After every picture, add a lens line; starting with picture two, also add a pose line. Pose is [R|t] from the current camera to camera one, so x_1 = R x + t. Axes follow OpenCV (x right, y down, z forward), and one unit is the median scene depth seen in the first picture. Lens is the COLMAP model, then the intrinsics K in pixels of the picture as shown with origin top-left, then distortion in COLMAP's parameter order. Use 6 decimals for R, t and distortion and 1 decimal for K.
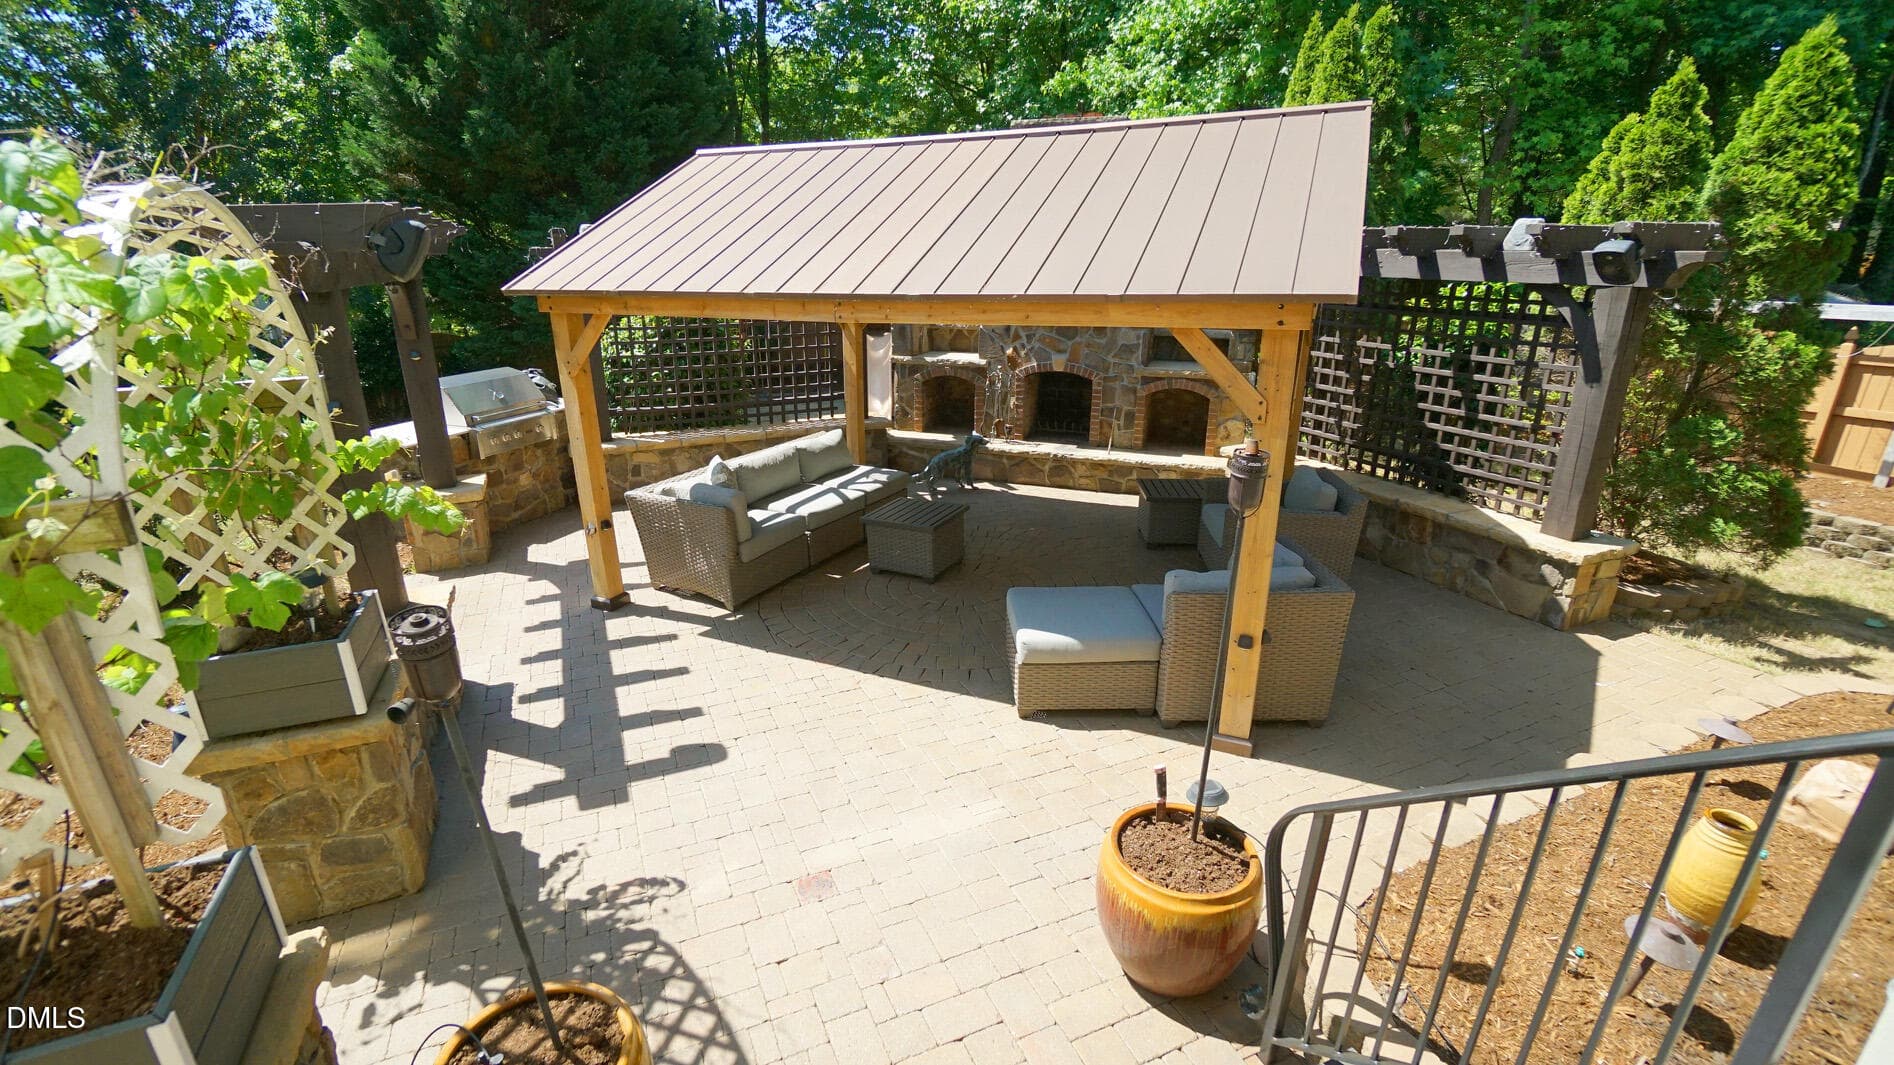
lens RADIAL K [[843.0, 0, 929.5], [0, 843.0, 536.8], [0, 0, 1]] dist [-0.064838, 0.024140]
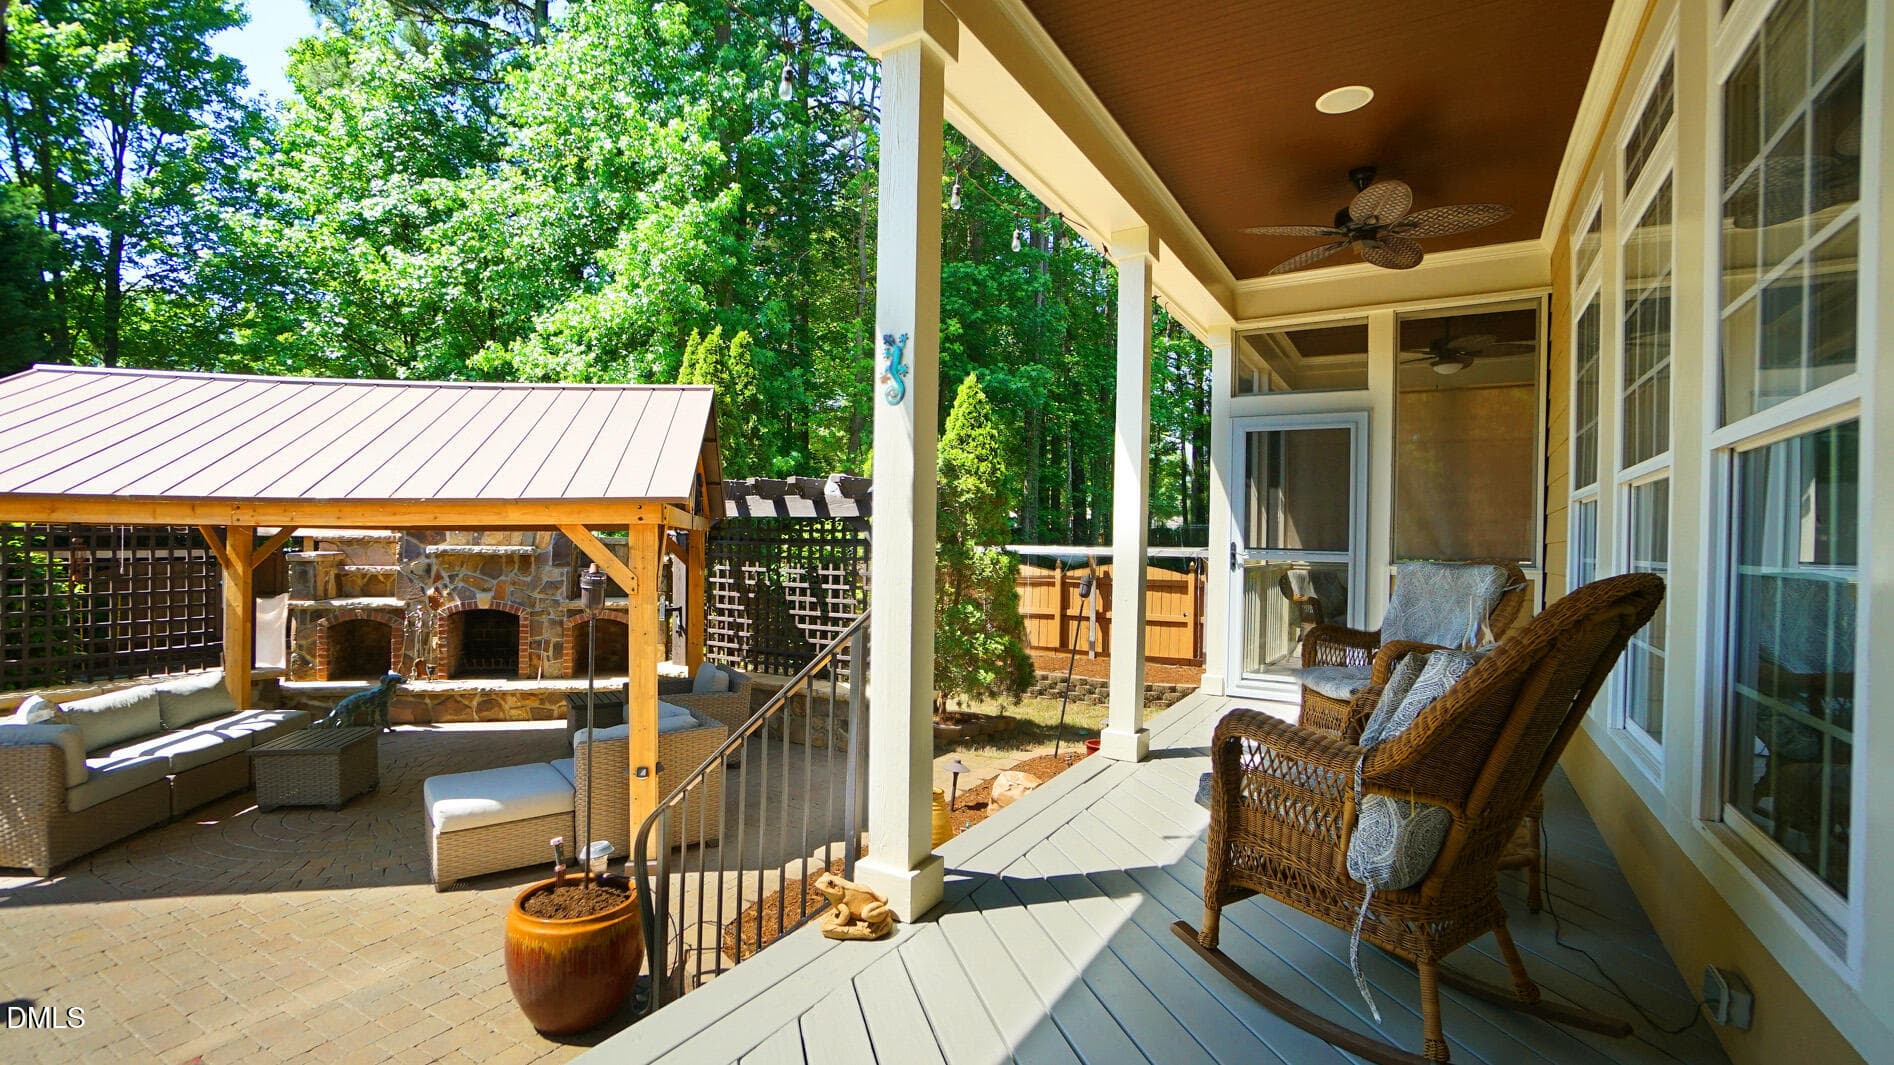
lens RADIAL K [[843.0, 0, 929.5], [0, 843.0, 536.8], [0, 0, 1]] dist [-0.064838, 0.024140]
pose [[0.810660, 0.014798, 0.585330, -0.000635], [0.171578, 0.949792, -0.261641, 0.091042], [-0.559814, 0.312531, 0.767419, -0.137098]]
